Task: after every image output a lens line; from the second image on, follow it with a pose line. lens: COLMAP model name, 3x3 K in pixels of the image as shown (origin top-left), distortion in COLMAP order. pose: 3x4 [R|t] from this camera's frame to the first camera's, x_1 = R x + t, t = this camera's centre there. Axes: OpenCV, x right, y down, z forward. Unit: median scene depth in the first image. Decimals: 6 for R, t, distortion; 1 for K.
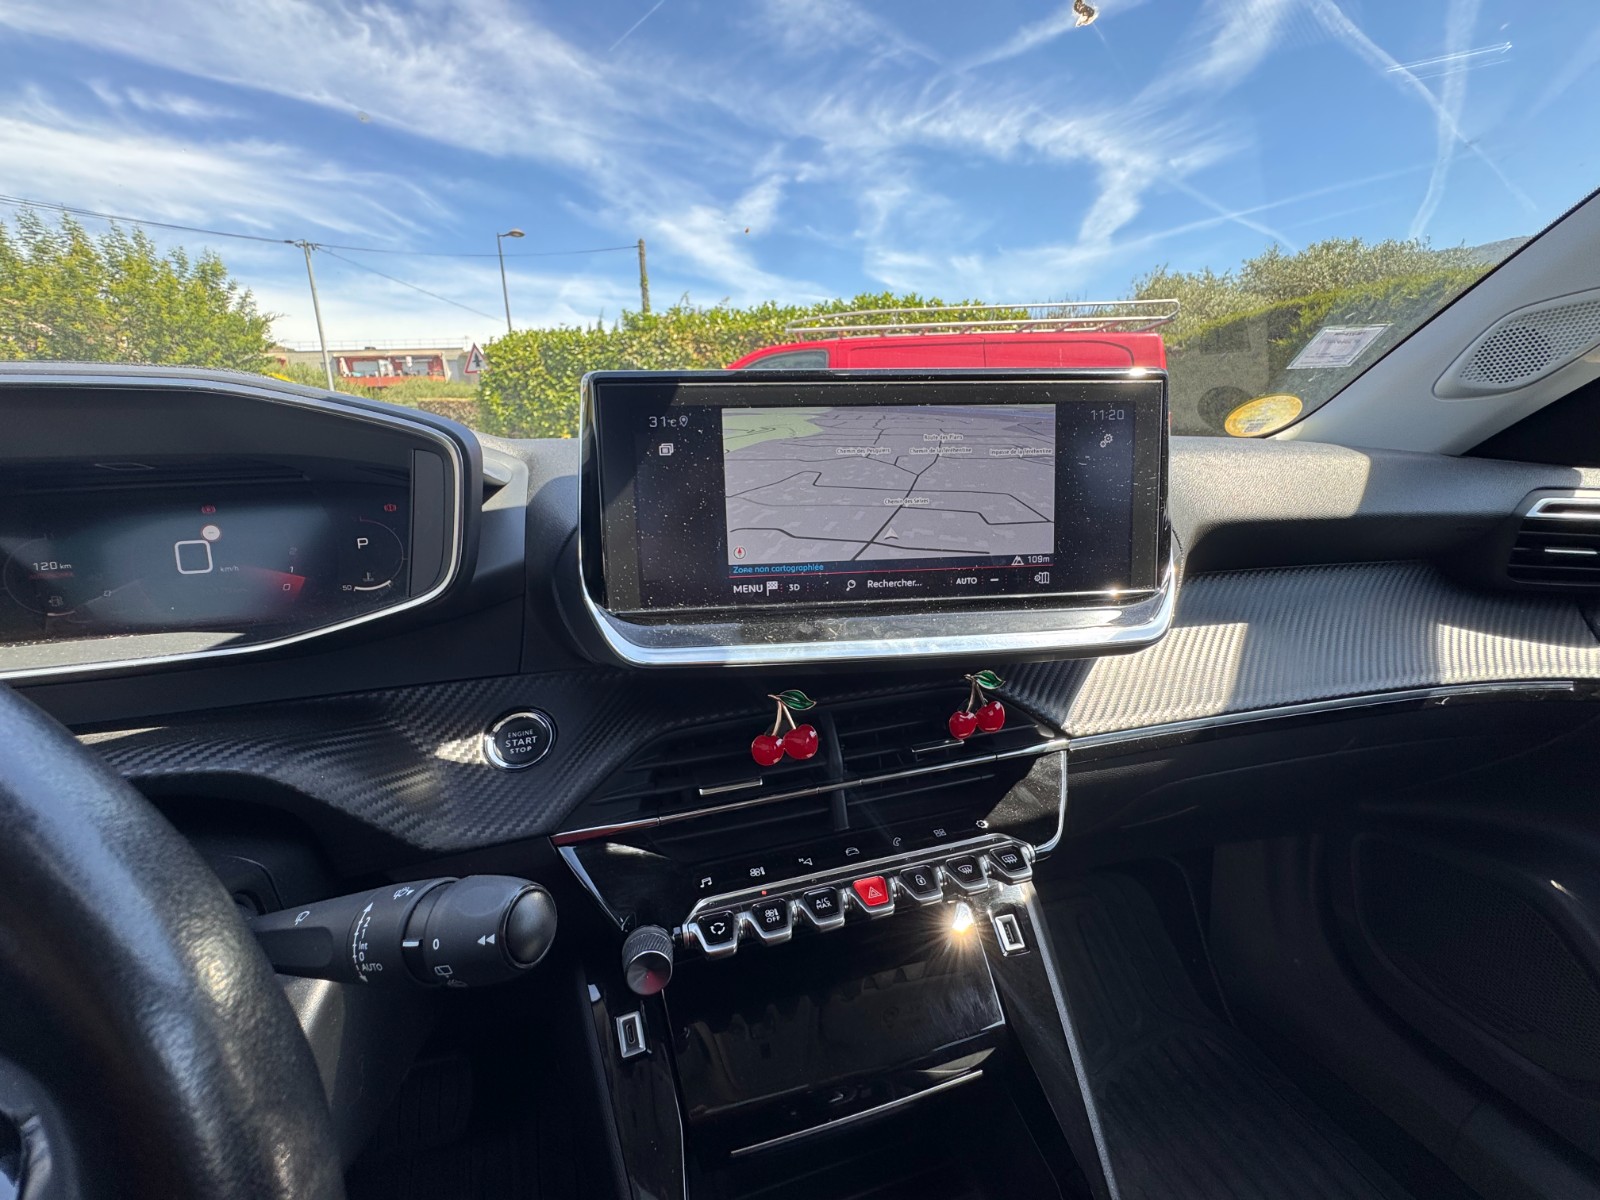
lens RADIAL K [[642.4, 0, 798.3], [0, 642.4, 597.6], [0, 0, 1]] dist [-0.005411, 0.000681]
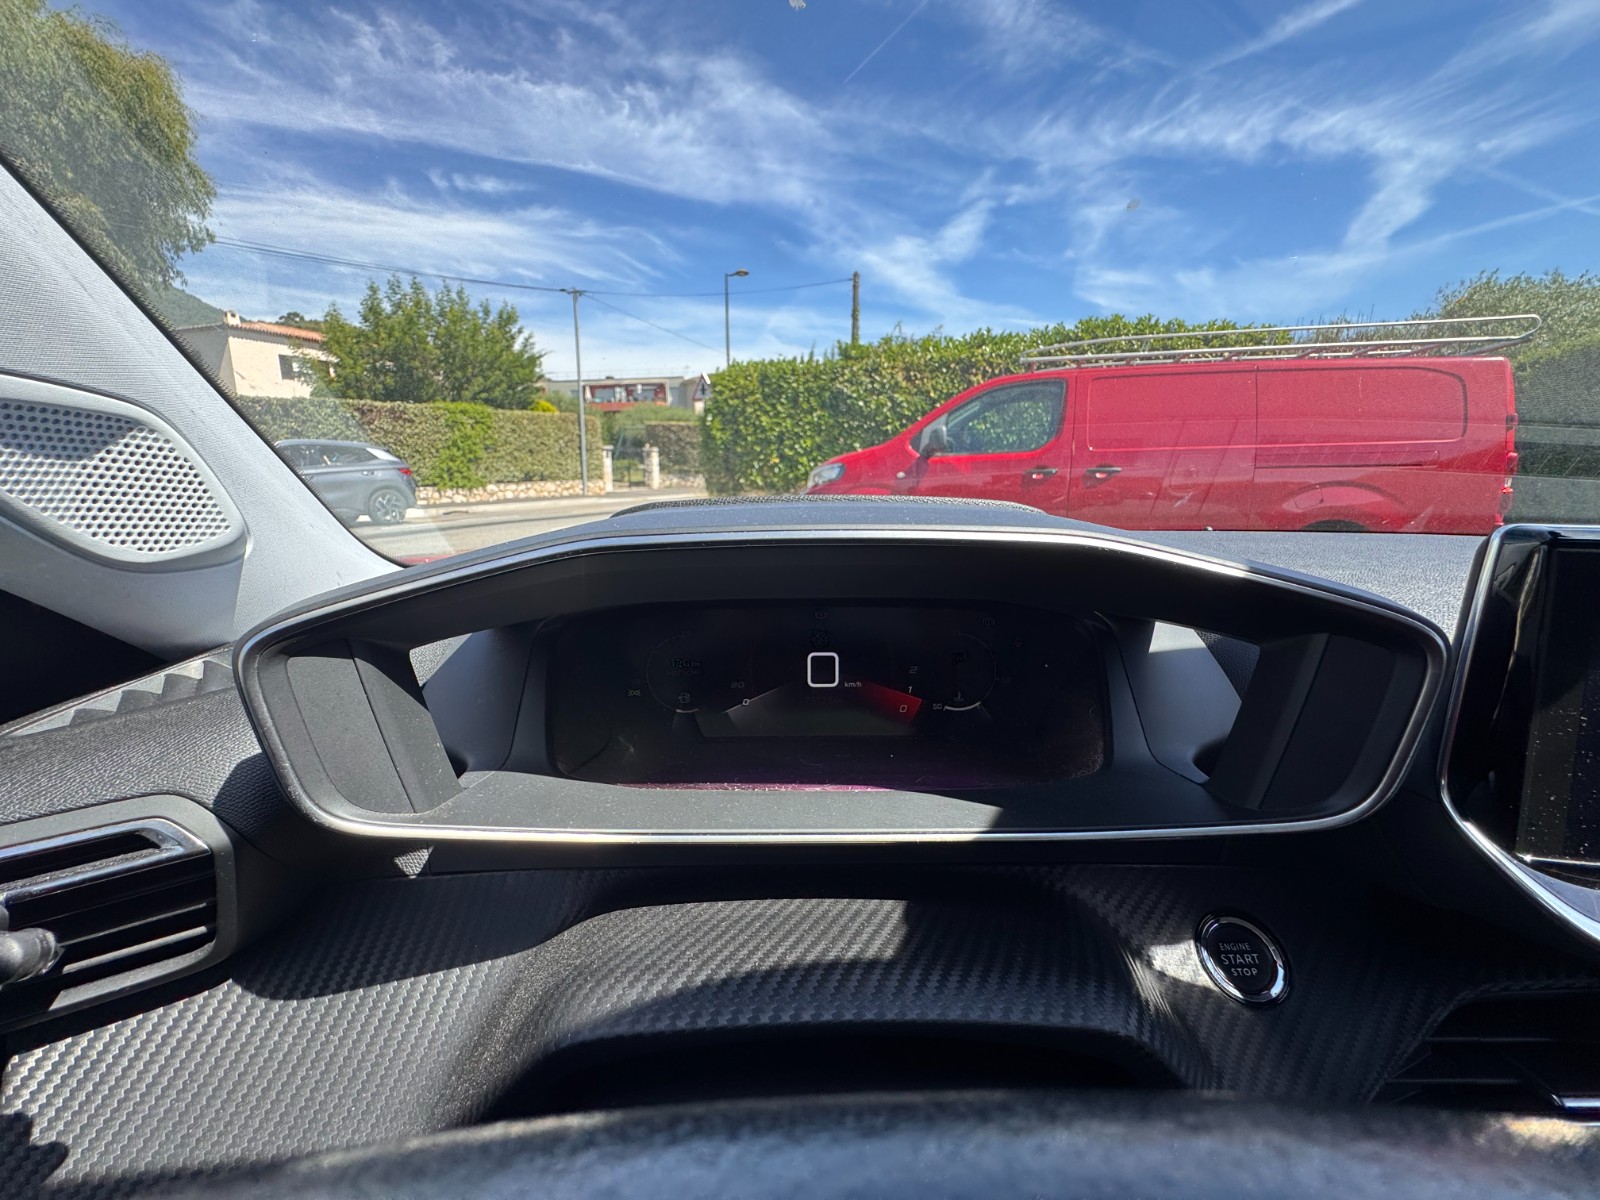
lens RADIAL K [[642.4, 0, 799.5], [0, 642.4, 597.4], [0, 0, 1]] dist [-0.005411, 0.000681]
pose [[0.960831, 0.080177, -0.265283, -0.560080], [-0.089561, 0.995705, -0.023446, -0.109938], [0.262264, 0.046286, 0.963885, 0.054118]]
